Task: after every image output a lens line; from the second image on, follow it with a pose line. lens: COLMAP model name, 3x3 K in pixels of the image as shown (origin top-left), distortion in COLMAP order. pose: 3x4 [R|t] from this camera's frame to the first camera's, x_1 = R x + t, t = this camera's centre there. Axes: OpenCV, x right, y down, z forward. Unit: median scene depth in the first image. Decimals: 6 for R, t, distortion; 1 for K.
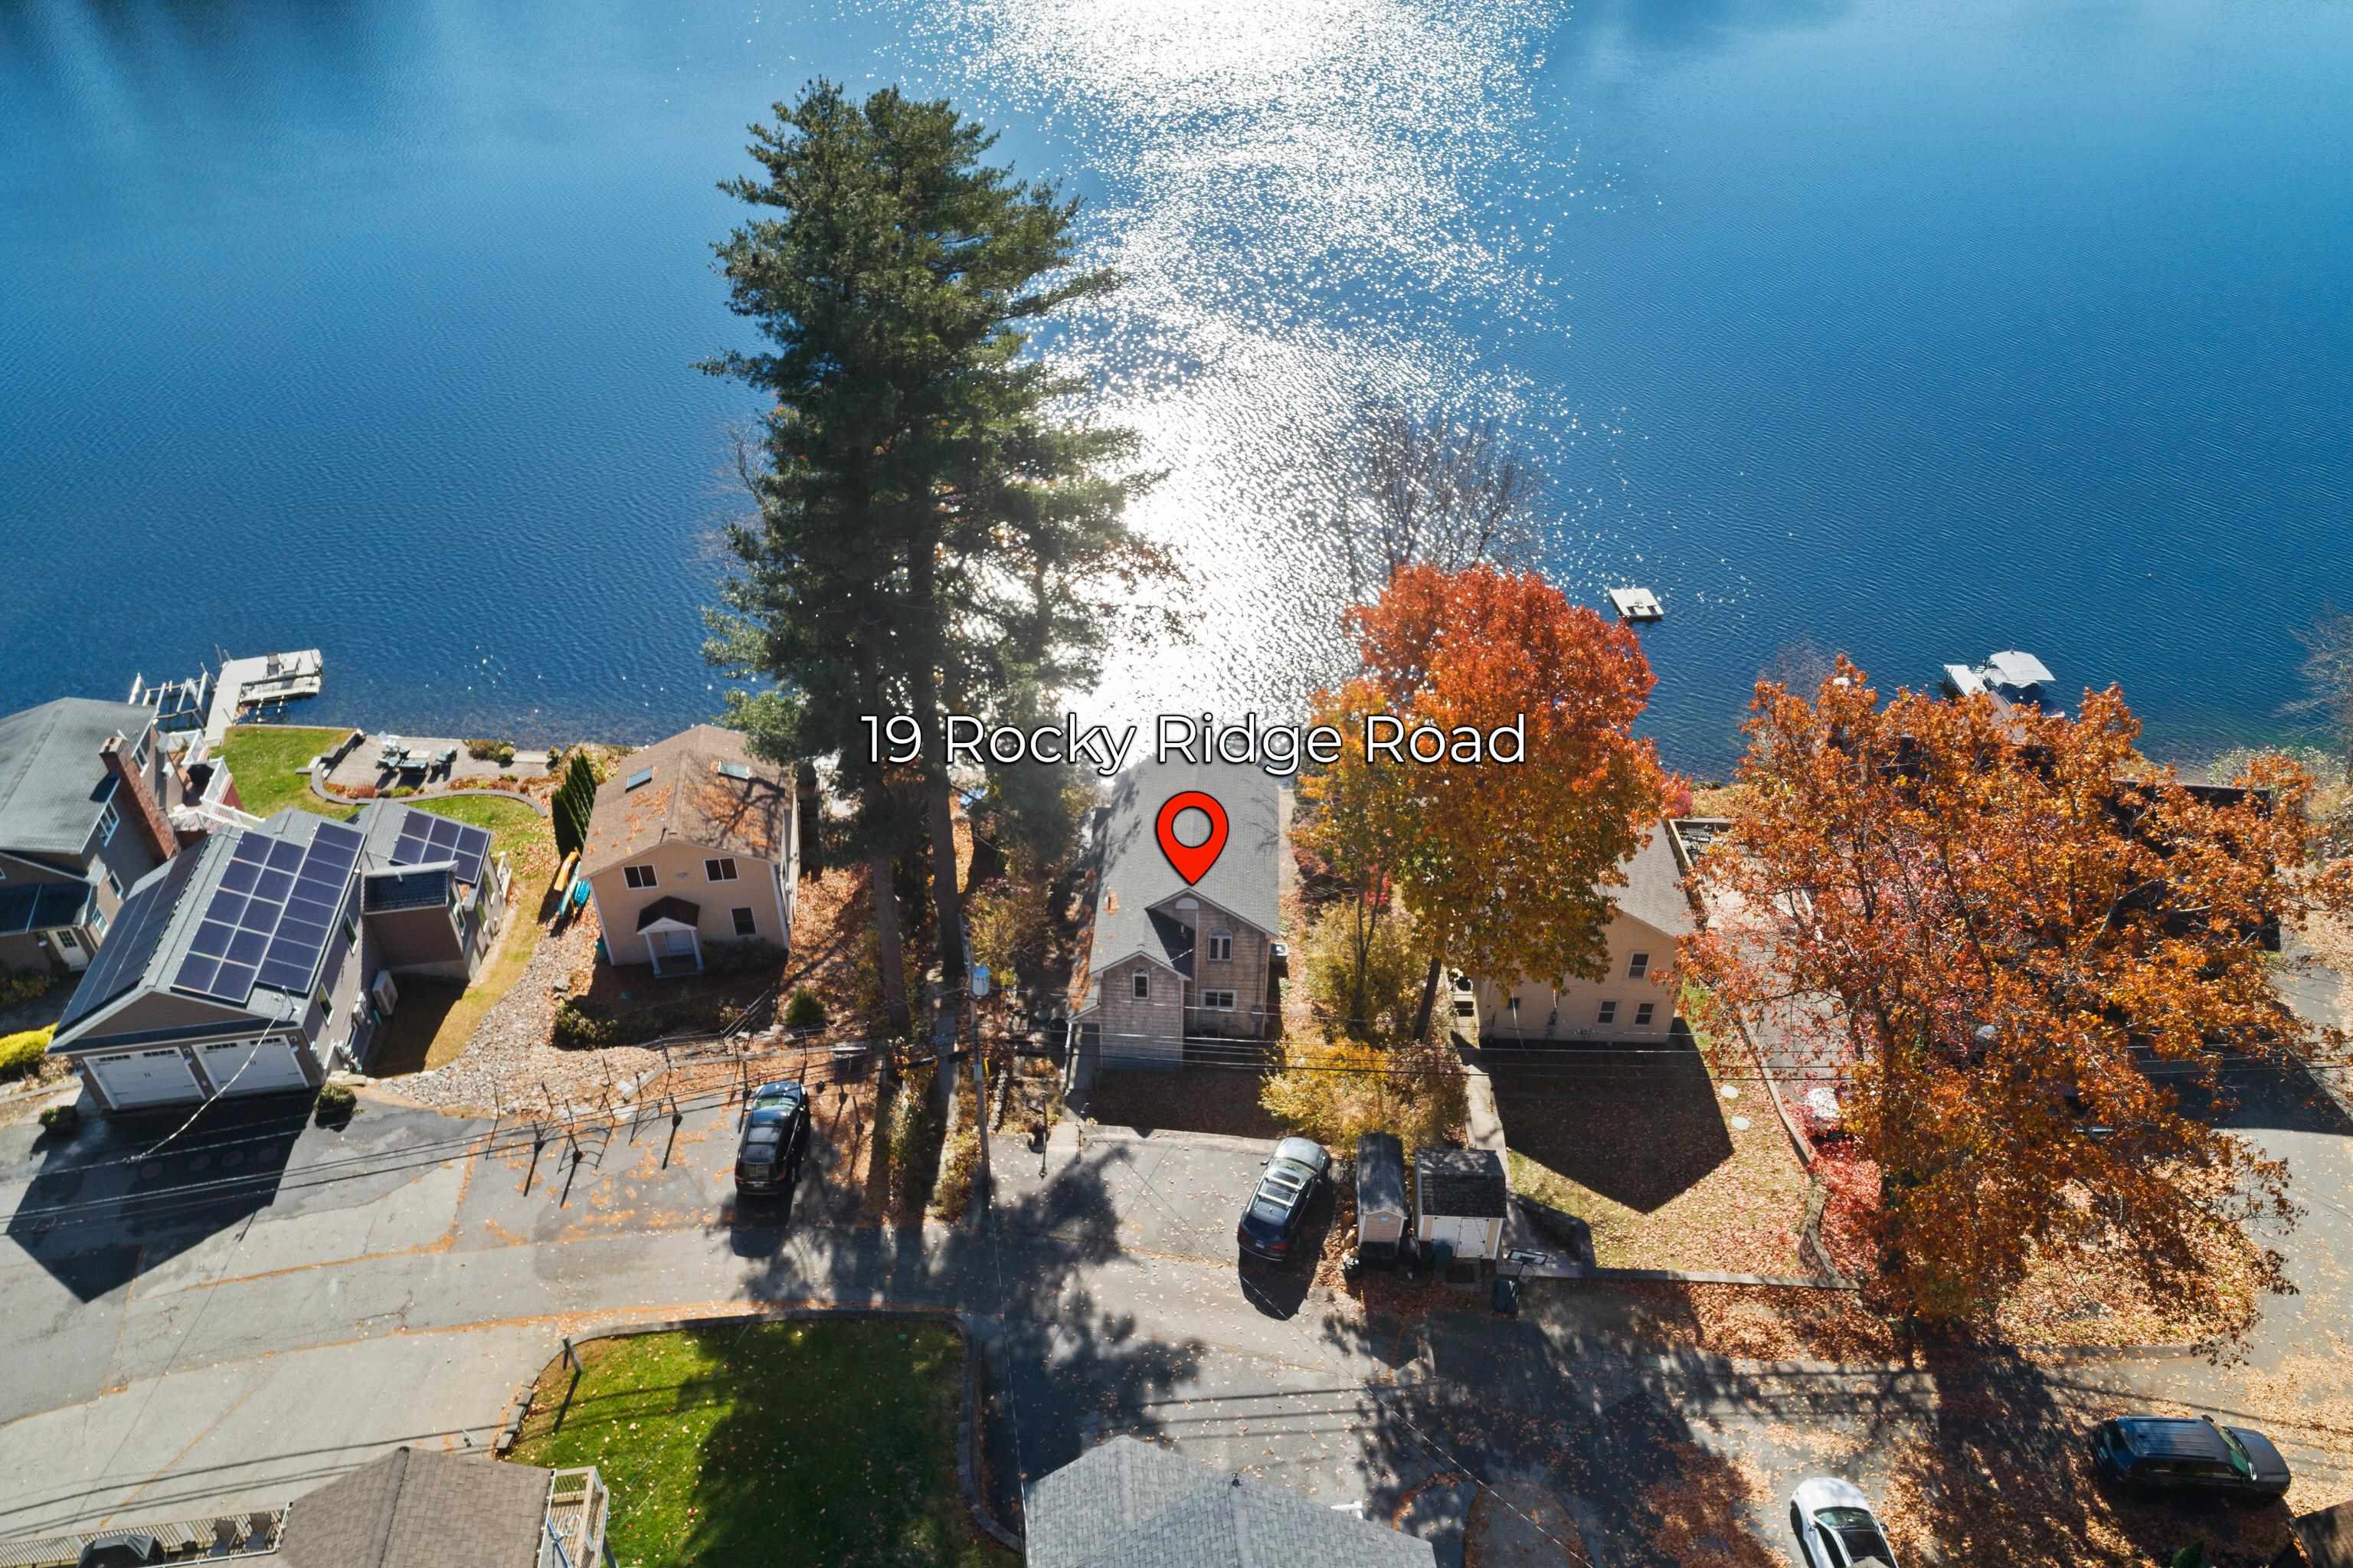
lens RADIAL K [[1580.9, 0, 1175.3], [0, 1580.9, 781.9], [0, 0, 1]] dist [-0.005782, 0.000487]
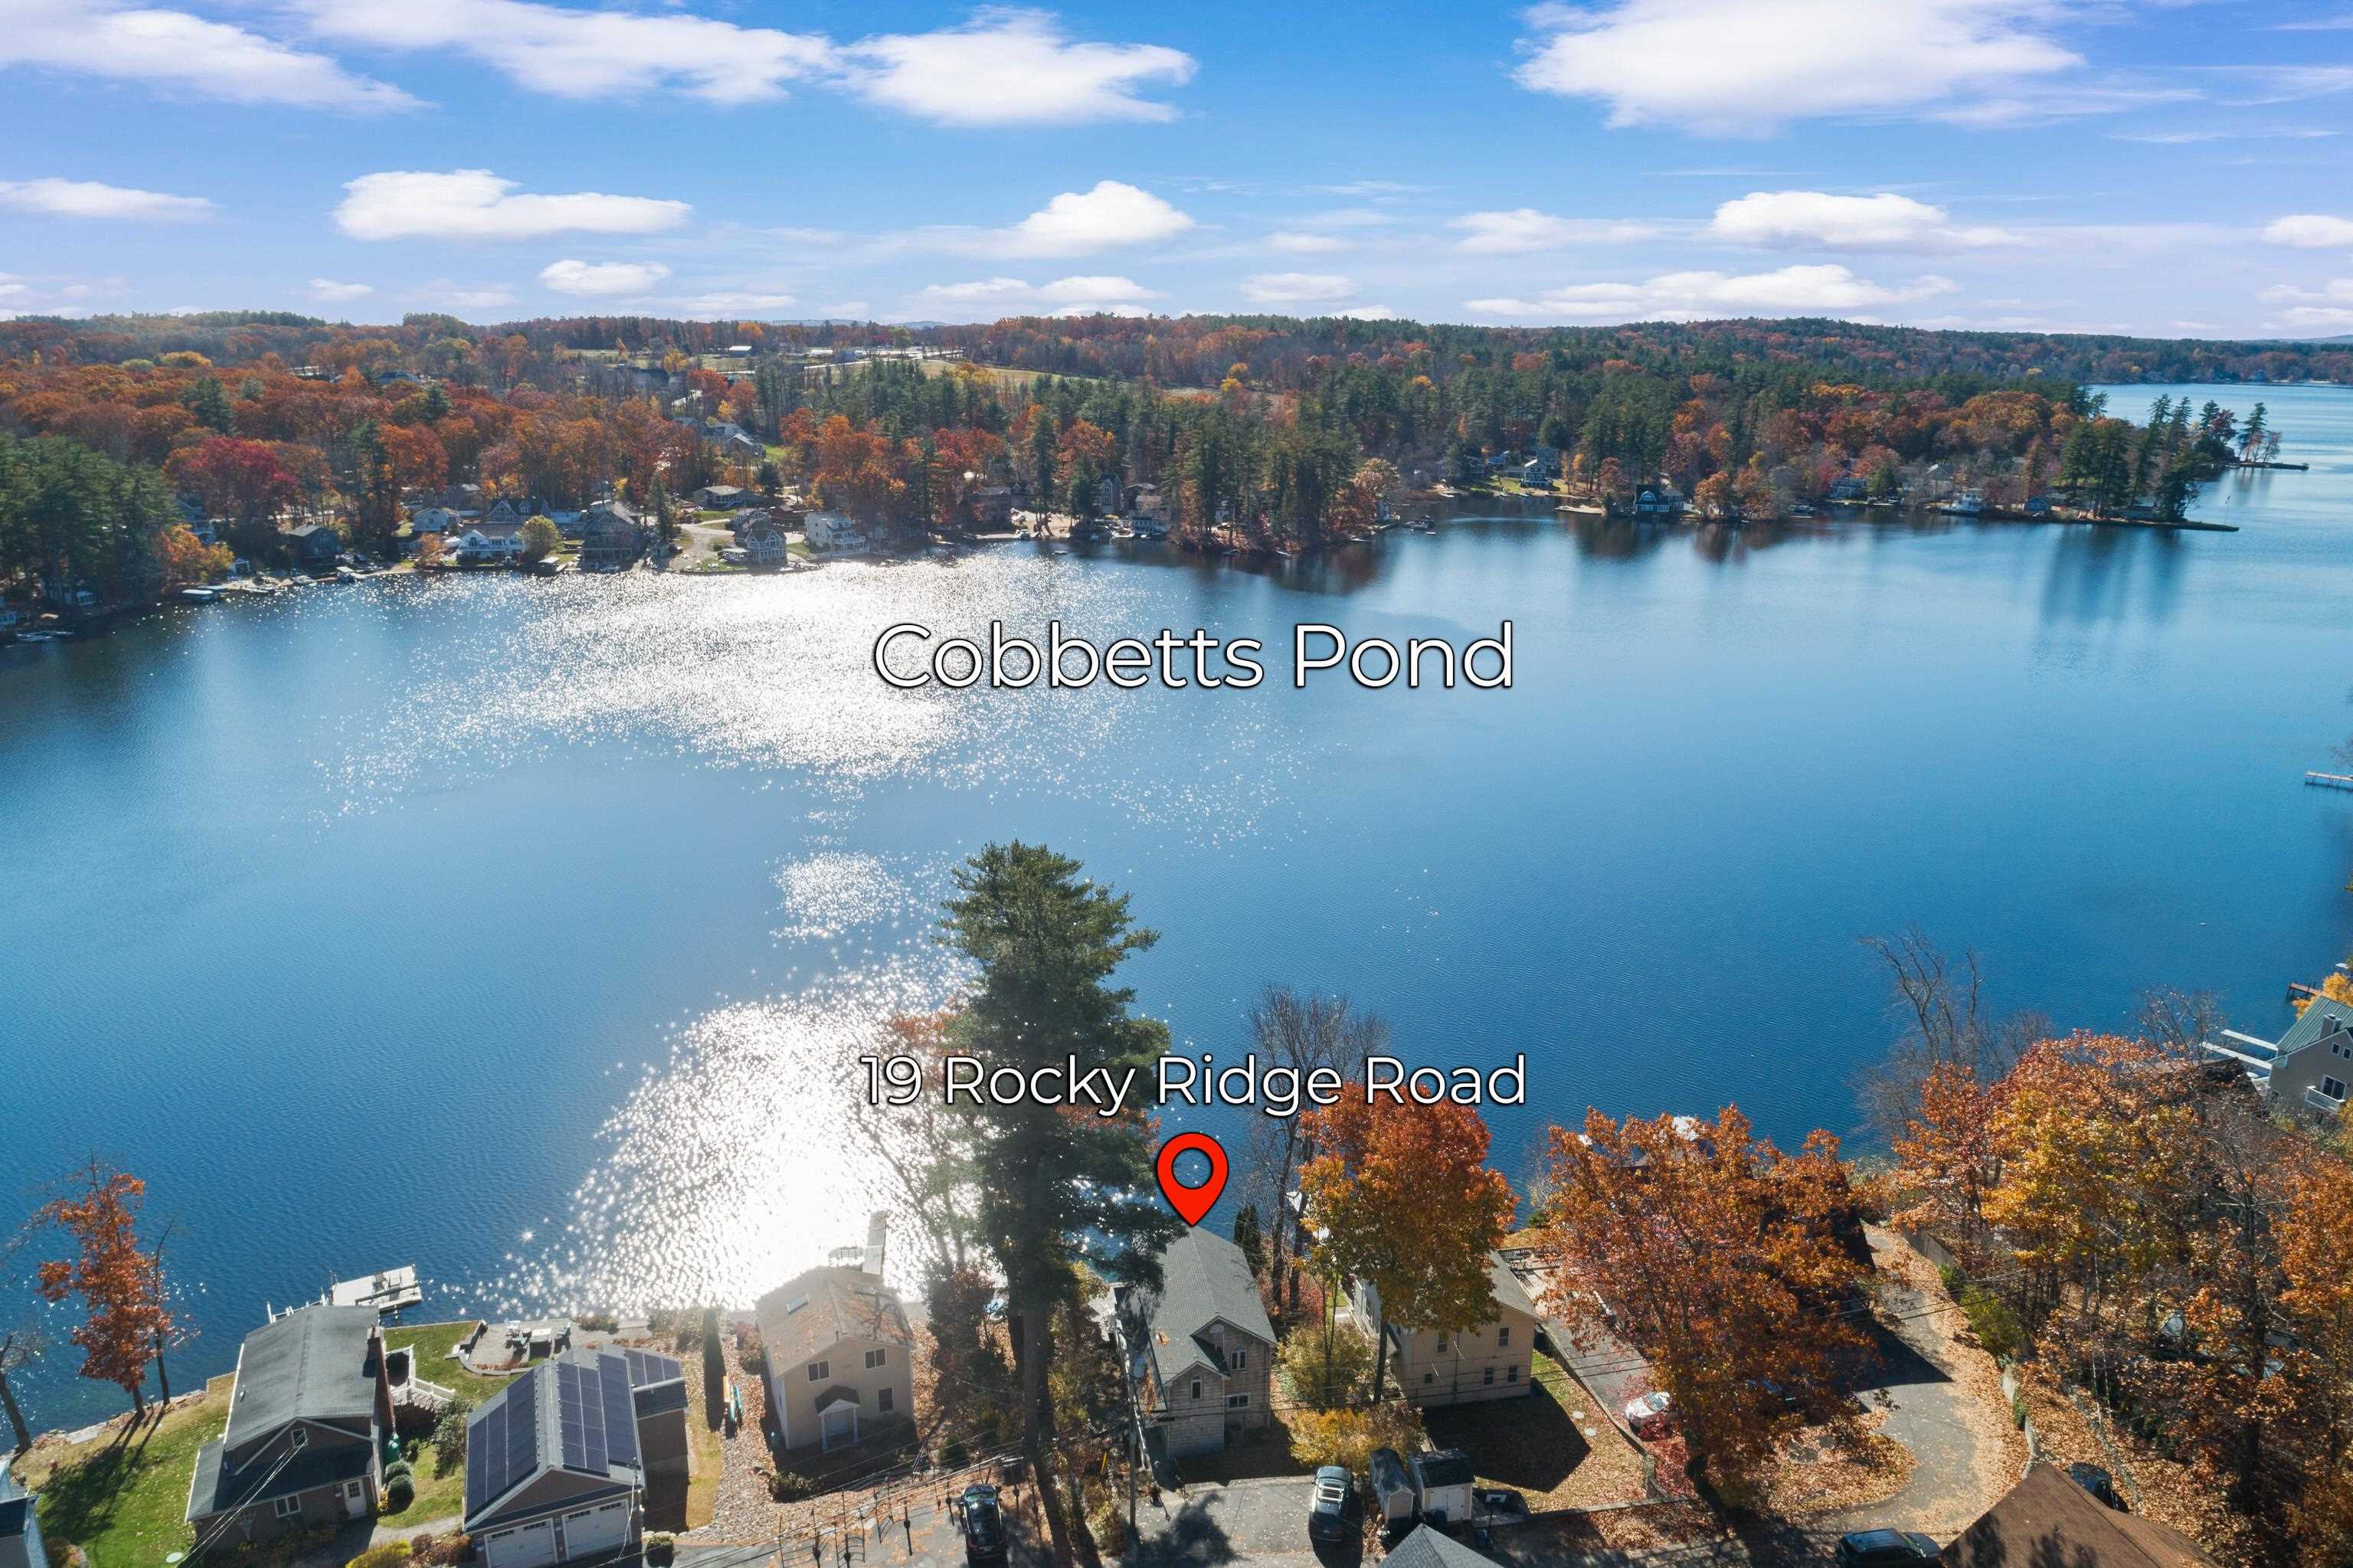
lens RADIAL K [[1580.9, 0, 1175.3], [0, 1580.9, 781.9], [0, 0, 1]] dist [-0.005782, 0.000487]
pose [[0.976825, -0.065295, 0.203836, -0.324831], [0.133855, 0.929484, -0.343719, 0.112817], [-0.167019, 0.363038, 0.916683, -0.594740]]
